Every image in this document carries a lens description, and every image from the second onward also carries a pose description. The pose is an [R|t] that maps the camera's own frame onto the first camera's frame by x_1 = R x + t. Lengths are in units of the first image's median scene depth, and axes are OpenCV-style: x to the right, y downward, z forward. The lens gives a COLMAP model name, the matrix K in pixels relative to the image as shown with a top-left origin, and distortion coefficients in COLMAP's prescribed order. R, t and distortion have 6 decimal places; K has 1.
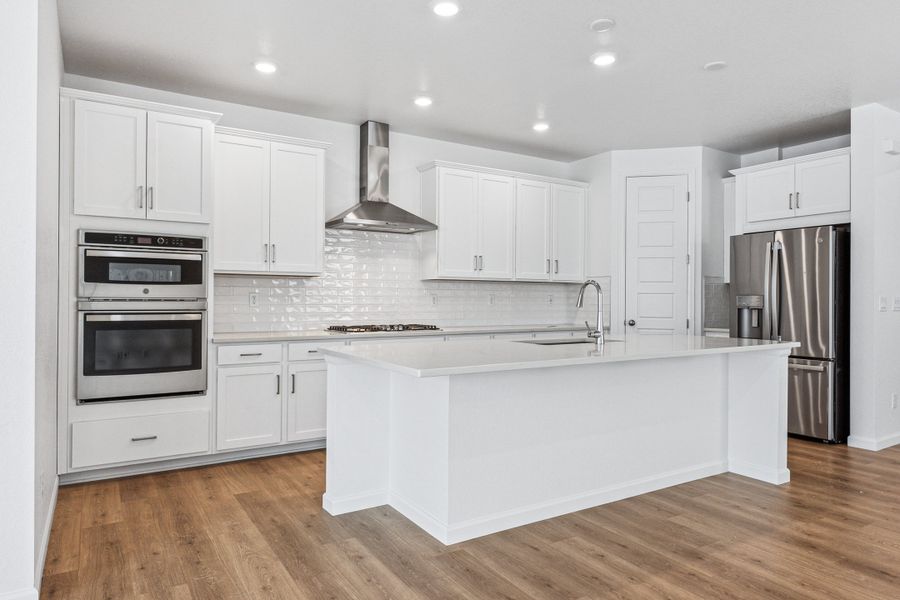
lens RADIAL K [[570.1, 0, 450.0], [0, 570.1, 300.0], [0, 0, 1]] dist [0.000778, 0.000156]
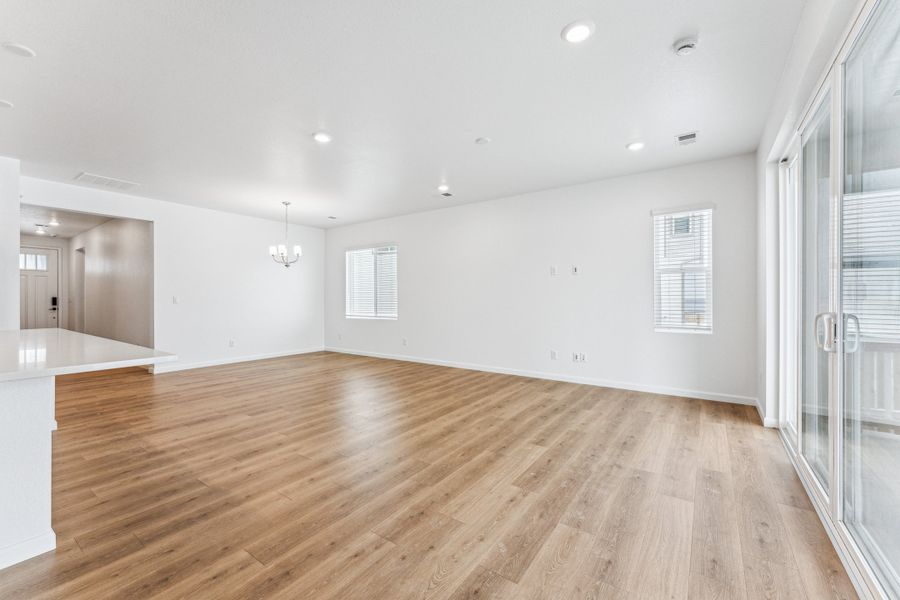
lens RADIAL K [[364.2, 0, 434.0], [0, 364.2, 300.2], [0, 0, 1]] dist [-0.000629, -0.000024]
pose [[-0.363737, -0.010410, 0.931443, -0.567953], [-0.002727, 0.999945, 0.010111, -0.002786], [-0.931498, 0.001138, -0.363746, 0.435907]]
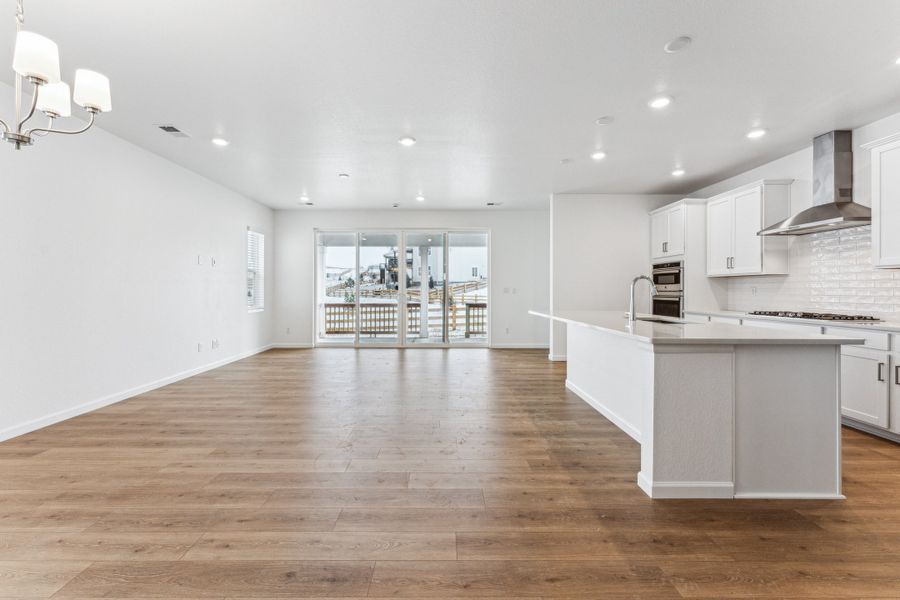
lens RADIAL K [[375.5, 0, 445.8], [0, 375.5, 291.1], [0, 0, 1]] dist [0.002003, 0.000187]
pose [[-0.521643, -0.003547, -0.853157, 1.205371], [-0.006657, 0.999978, -0.000087, 0.006166], [0.853138, 0.005634, -0.521655, 0.995498]]
